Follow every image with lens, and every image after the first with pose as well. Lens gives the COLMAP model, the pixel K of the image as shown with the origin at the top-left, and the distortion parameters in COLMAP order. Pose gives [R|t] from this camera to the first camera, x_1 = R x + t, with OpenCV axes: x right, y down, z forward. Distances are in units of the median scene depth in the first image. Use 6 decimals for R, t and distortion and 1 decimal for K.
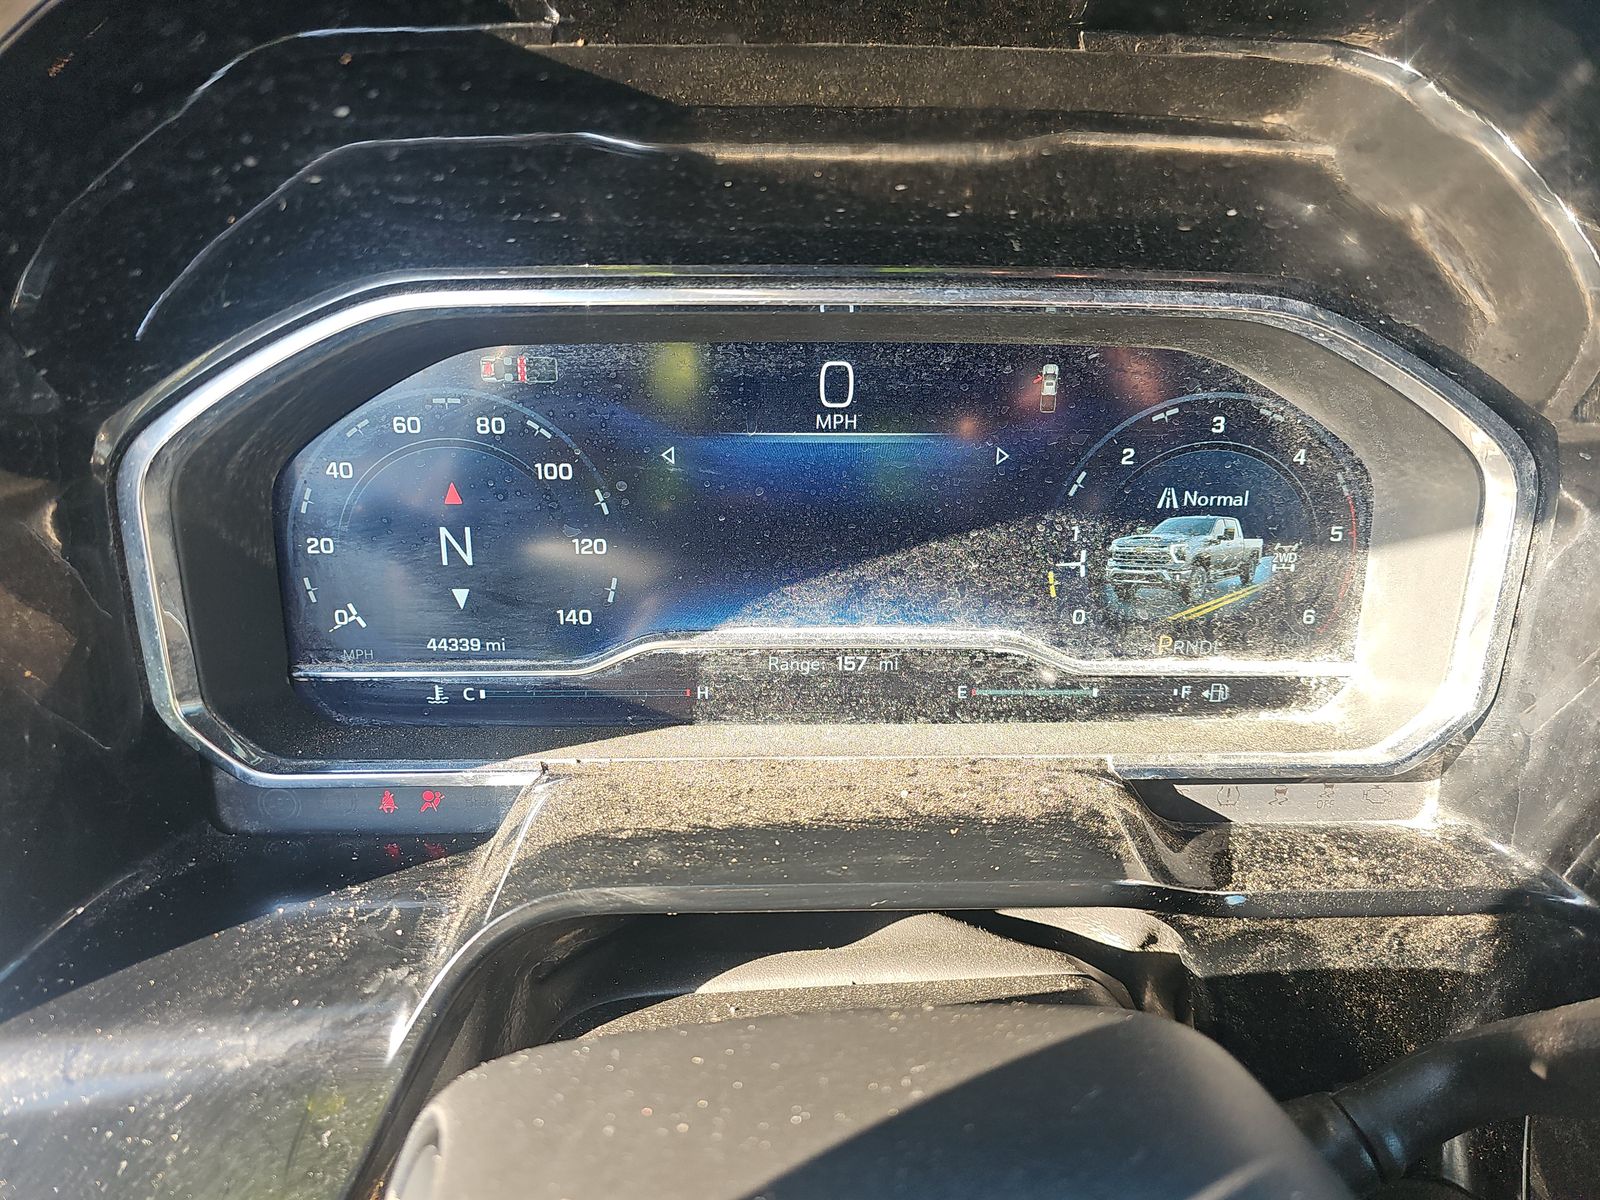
lens RADIAL K [[1072.4, 0, 799.1], [0, 1072.4, 595.3], [0, 0, 1]] dist [0.056818, -0.061807]
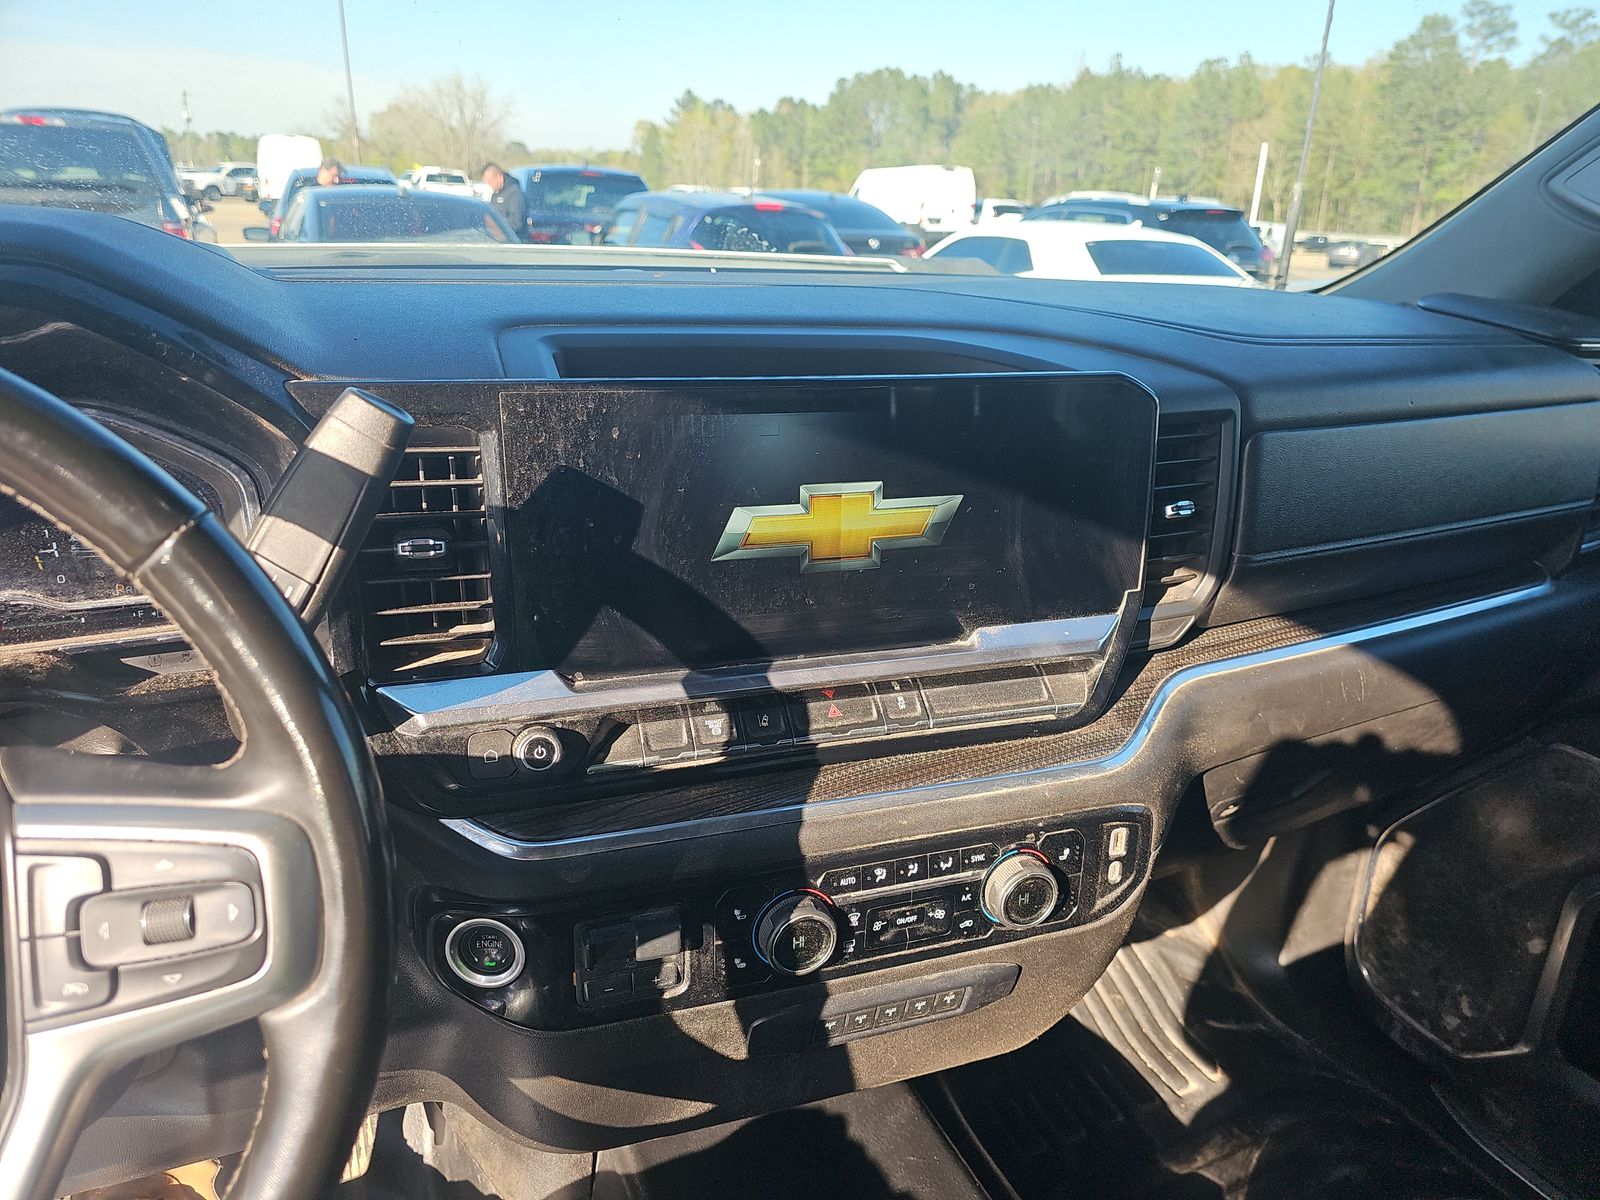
lens RADIAL K [[1072.4, 0, 794.5], [0, 1072.4, 600.0], [0, 0, 1]] dist [0.056818, -0.061807]
pose [[0.915405, -0.121441, 0.383779, 0.697716], [0.150642, 0.987478, -0.046846, 0.334373], [-0.373284, 0.100696, 0.922236, -1.182408]]
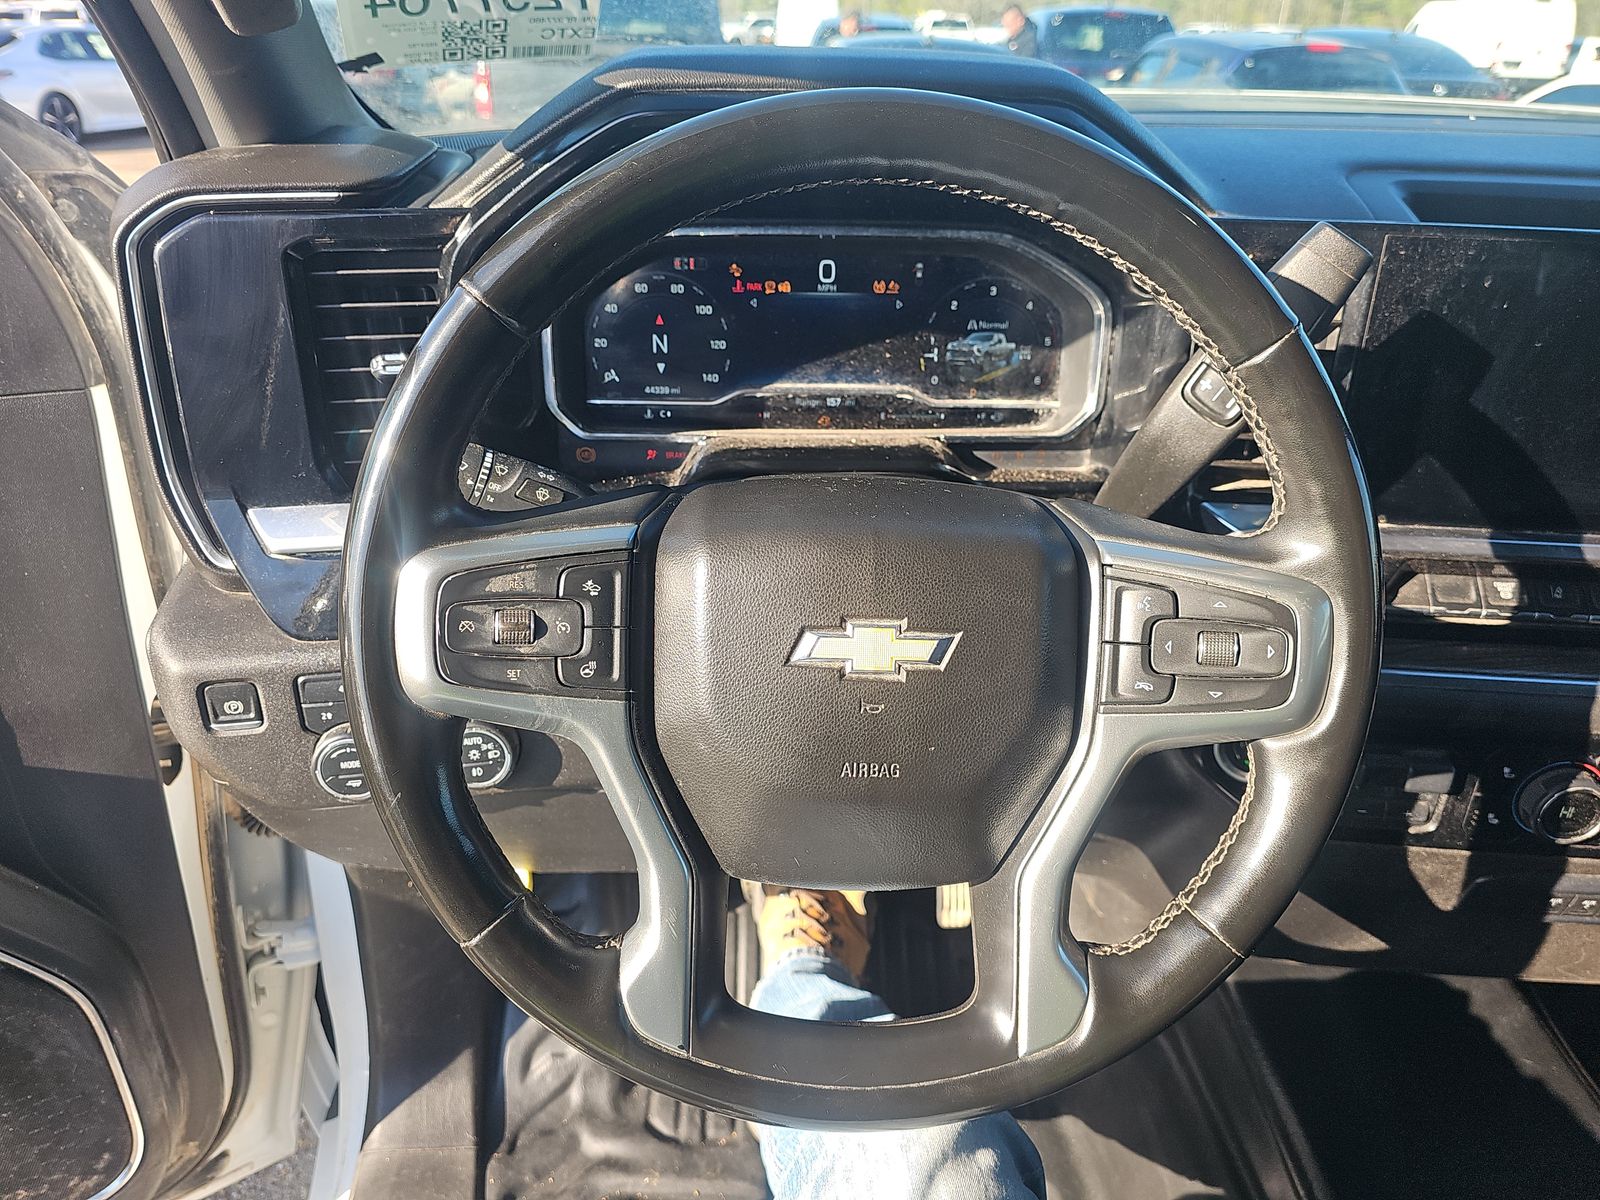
lens RADIAL K [[1072.4, 0, 800.0], [0, 1072.4, 599.5], [0, 0, 1]] dist [0.056818, -0.061807]
pose [[0.999938, 0.001463, 0.011015, -0.044978], [-0.001930, 0.999094, 0.042525, 0.386836], [-0.010943, -0.042544, 0.999035, -1.267665]]
